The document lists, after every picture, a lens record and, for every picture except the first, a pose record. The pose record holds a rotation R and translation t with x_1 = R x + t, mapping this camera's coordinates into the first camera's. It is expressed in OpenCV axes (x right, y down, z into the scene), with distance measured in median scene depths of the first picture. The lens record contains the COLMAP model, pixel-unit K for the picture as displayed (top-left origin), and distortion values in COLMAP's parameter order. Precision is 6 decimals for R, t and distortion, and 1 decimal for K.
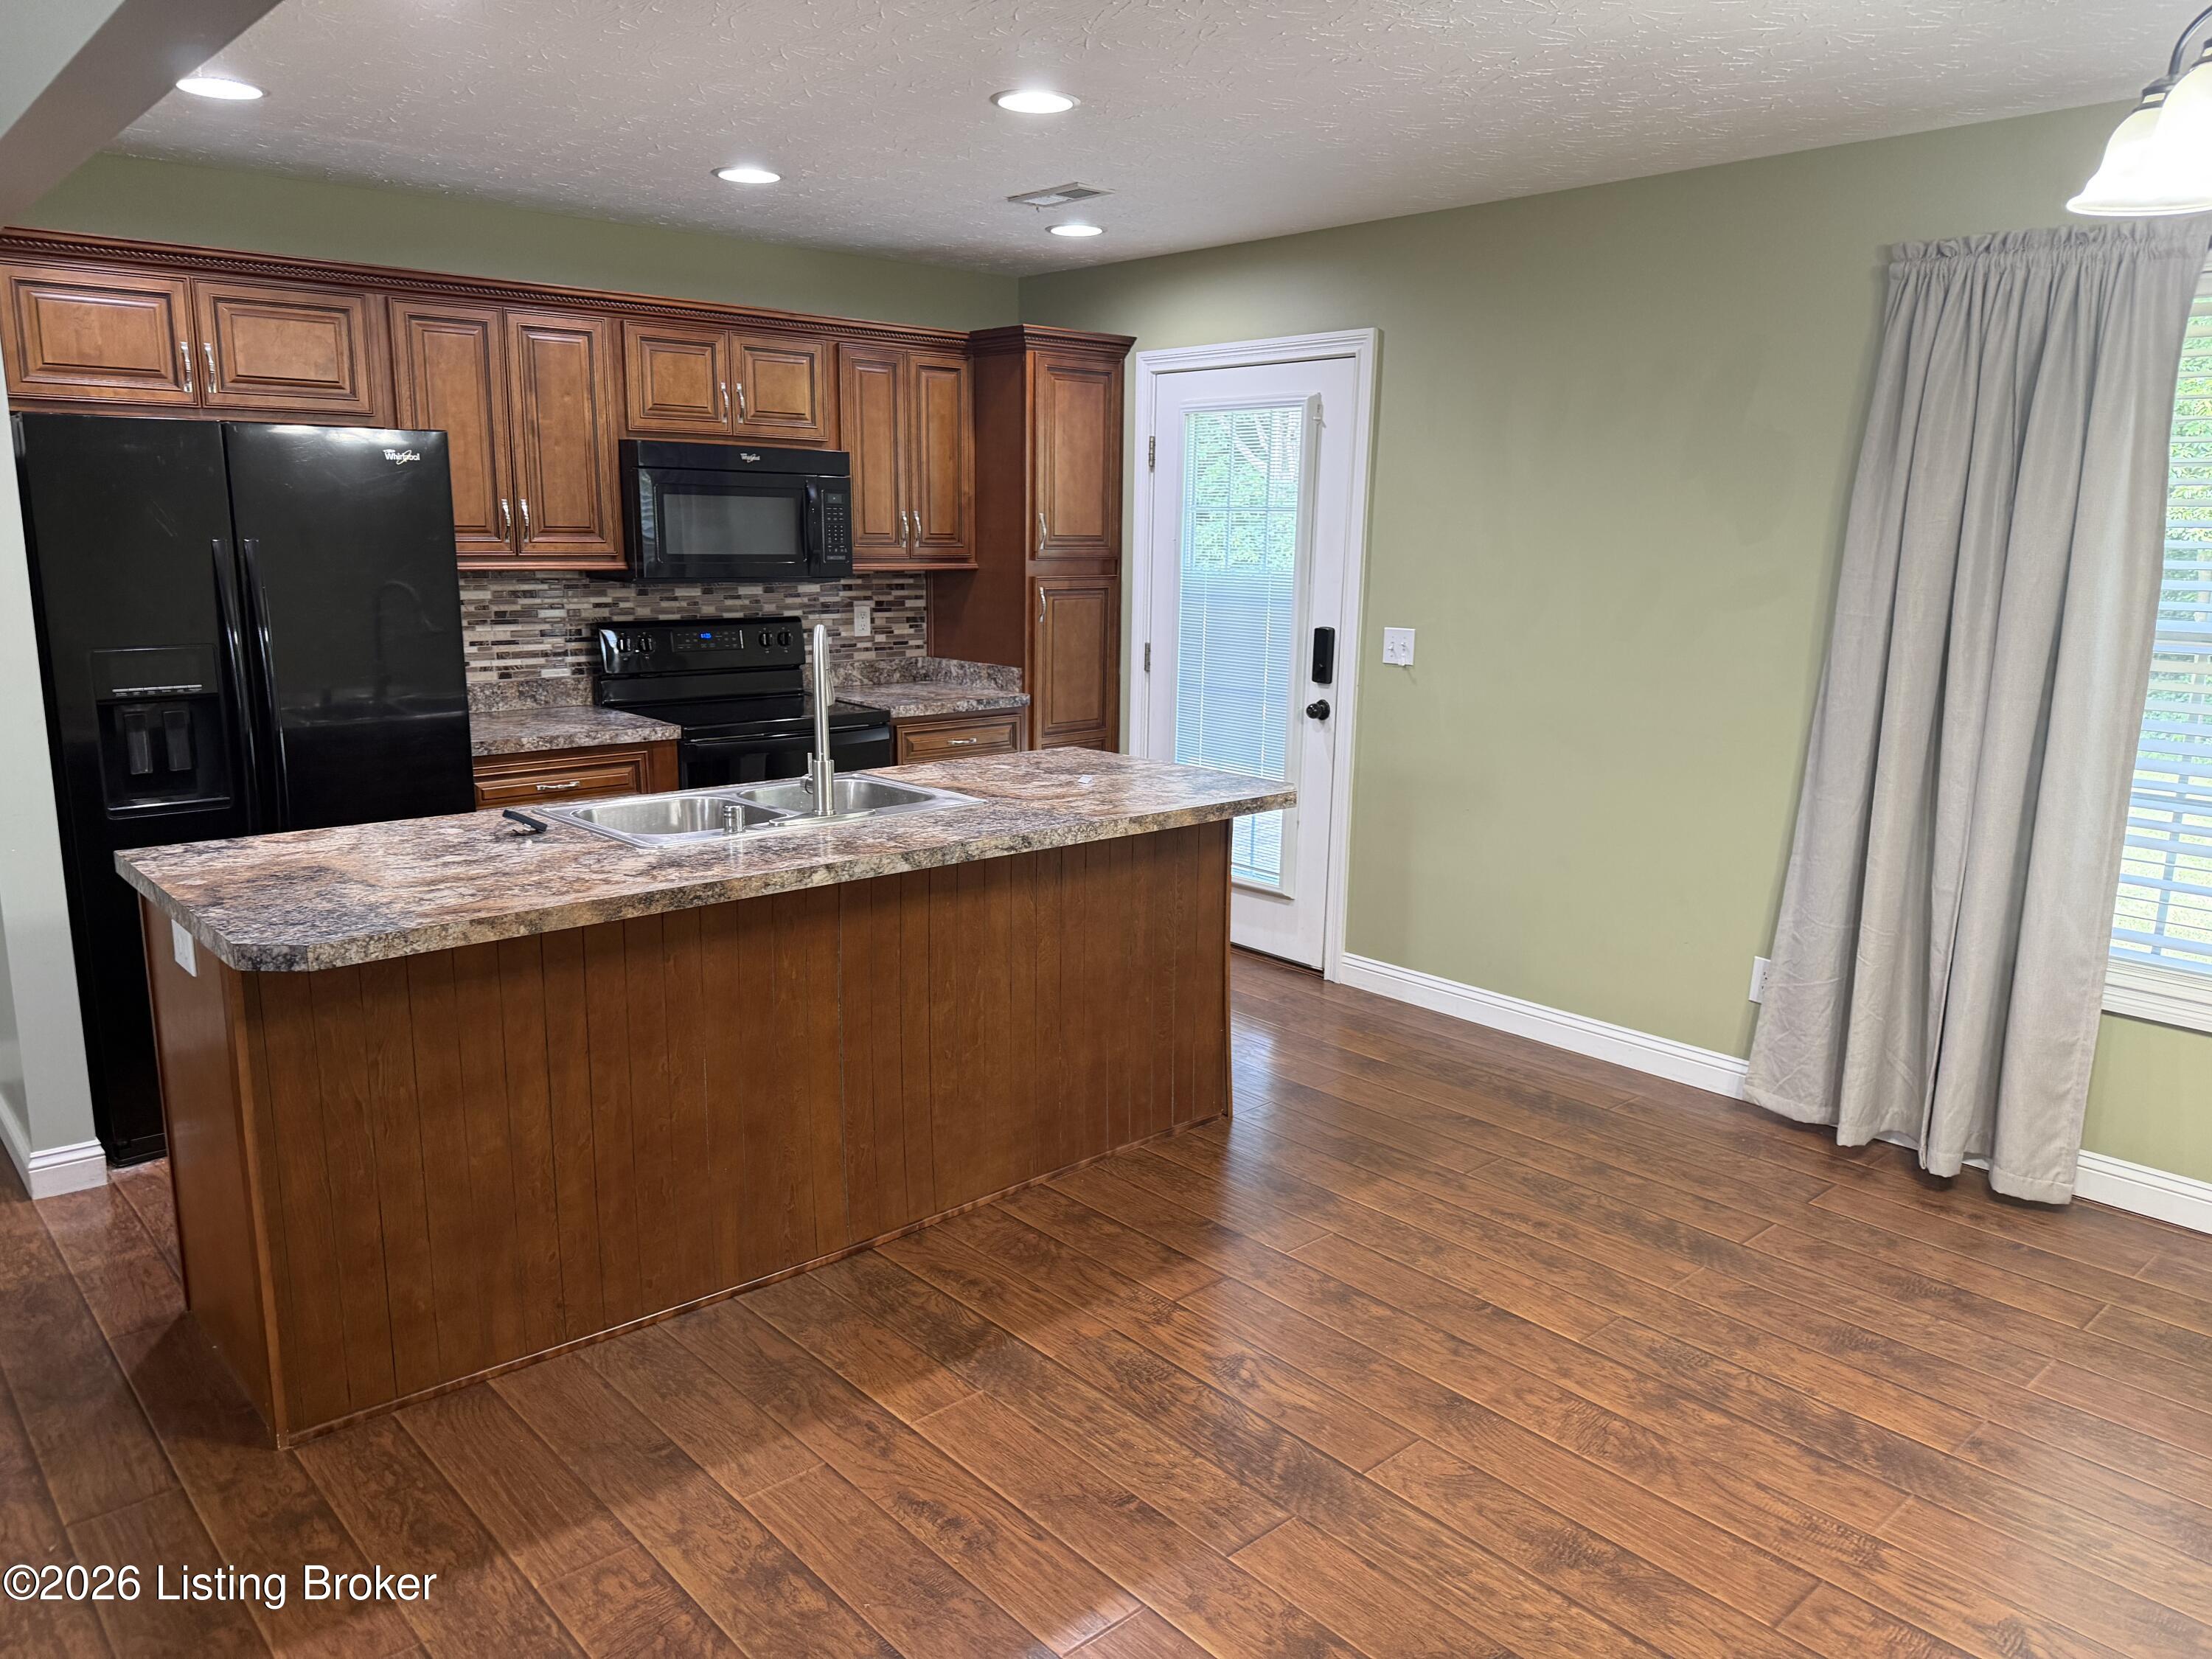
lens RADIAL K [[1523.0, 0, 1098.2], [0, 1523.0, 834.8], [0, 0, 1]] dist [0.185827, -0.393581]
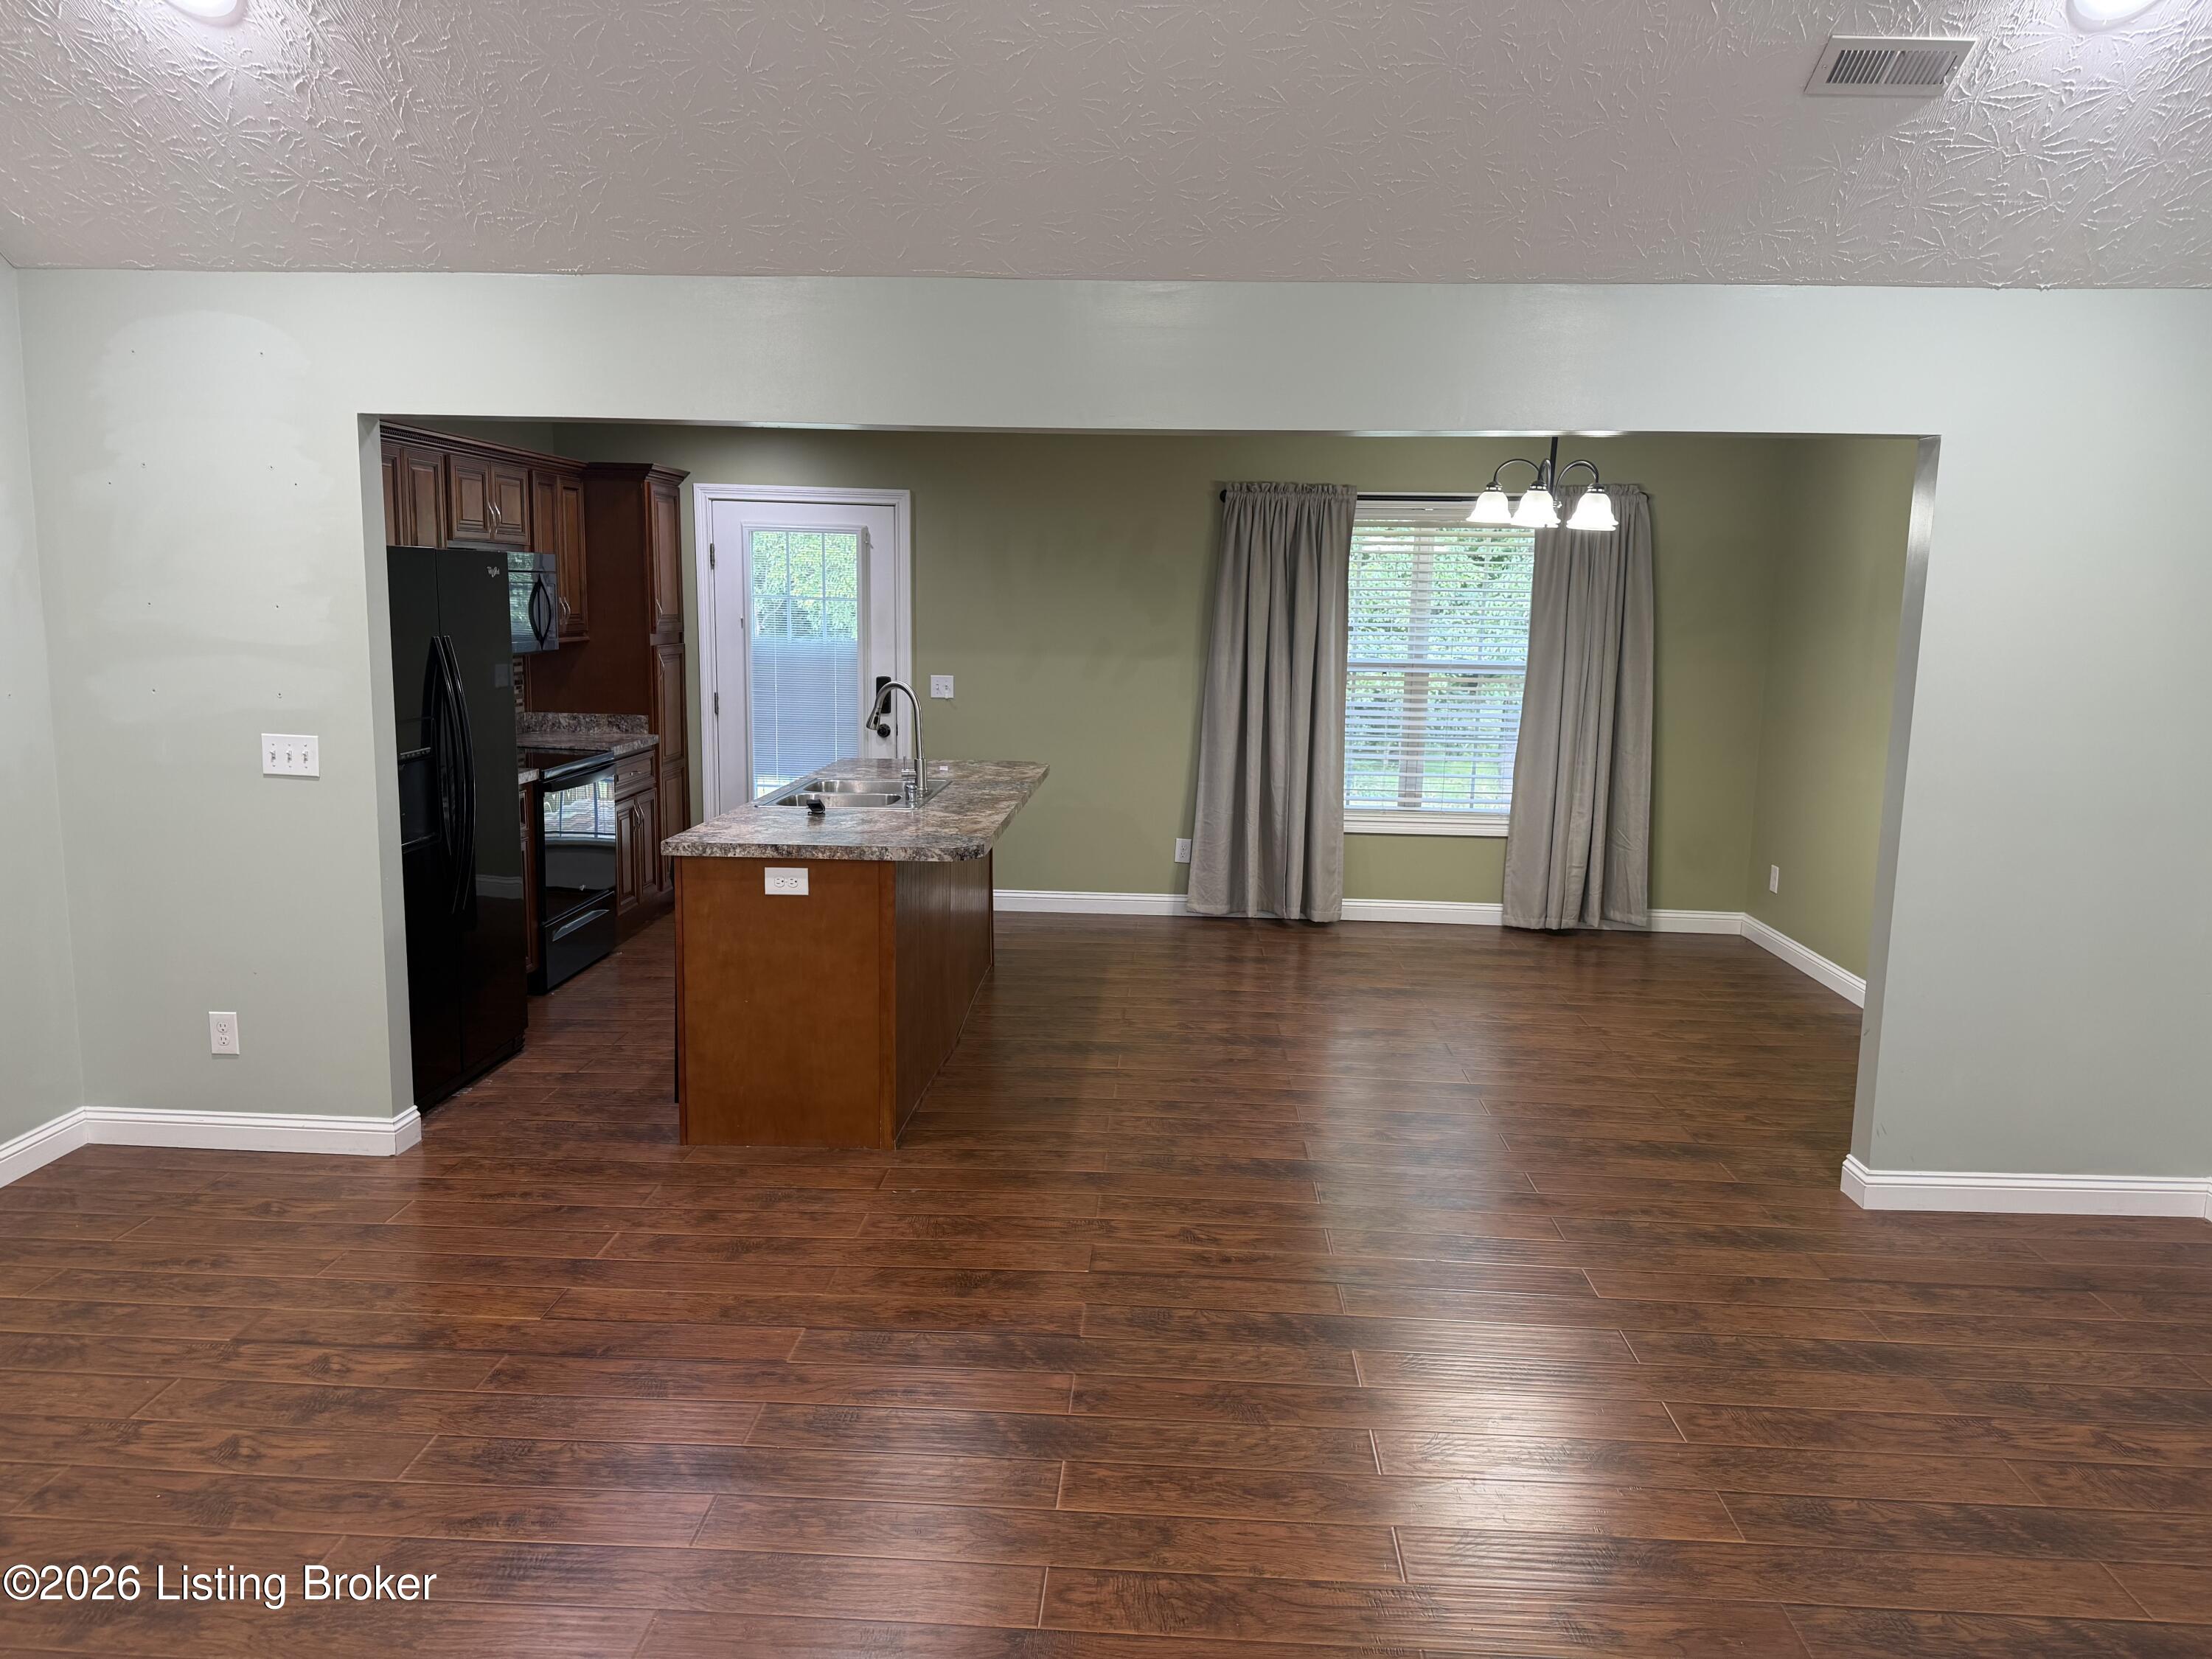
lens RADIAL K [[1542.7, 0, 1106.2], [0, 1542.7, 818.7], [0, 0, 1]] dist [0.129330, -0.232455]
pose [[0.703990, -0.100852, 0.703012, -0.825791], [0.131094, 0.991310, 0.010934, 0.017882], [-0.698006, 0.084463, 0.711094, -0.246960]]
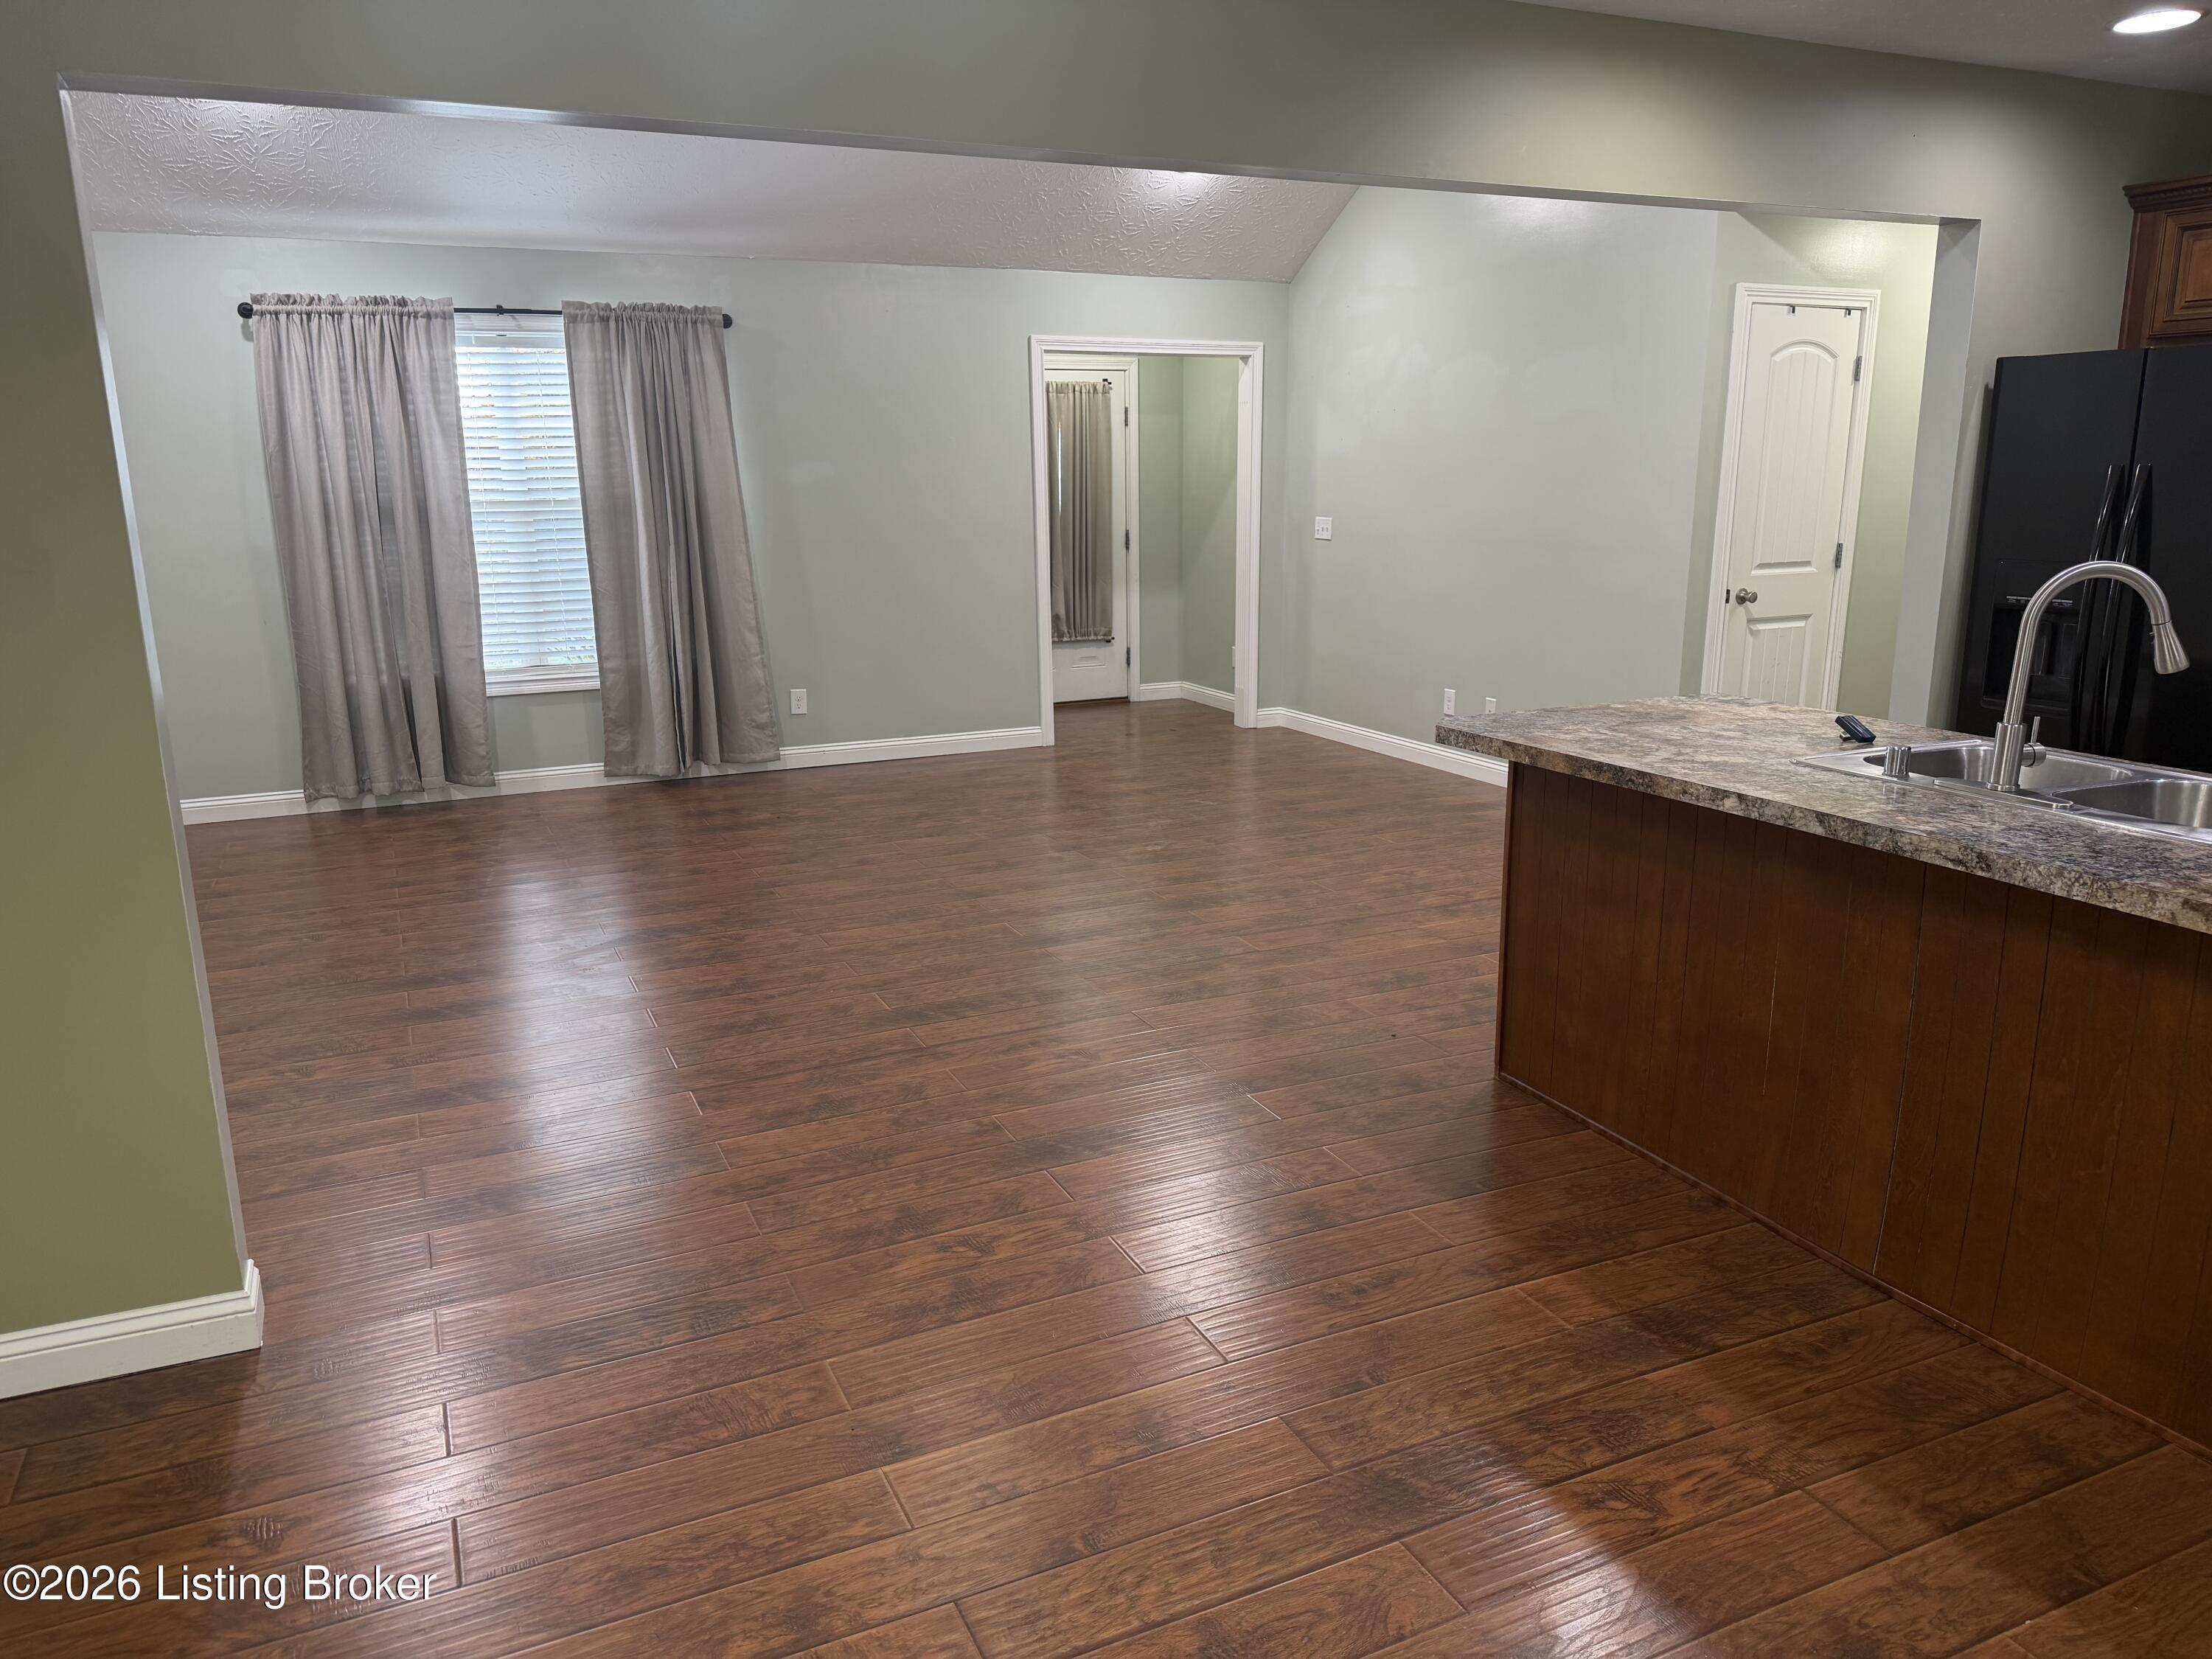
lens RADIAL K [[1553.2, 0, 1101.2], [0, 1553.2, 839.0], [0, 0, 1]] dist [0.003114, -0.002996]
pose [[-0.300479, 0.211343, -0.930079, 0.488800], [-0.179143, 0.945282, 0.272673, -0.084599], [0.936814, 0.248550, -0.246176, 0.499033]]
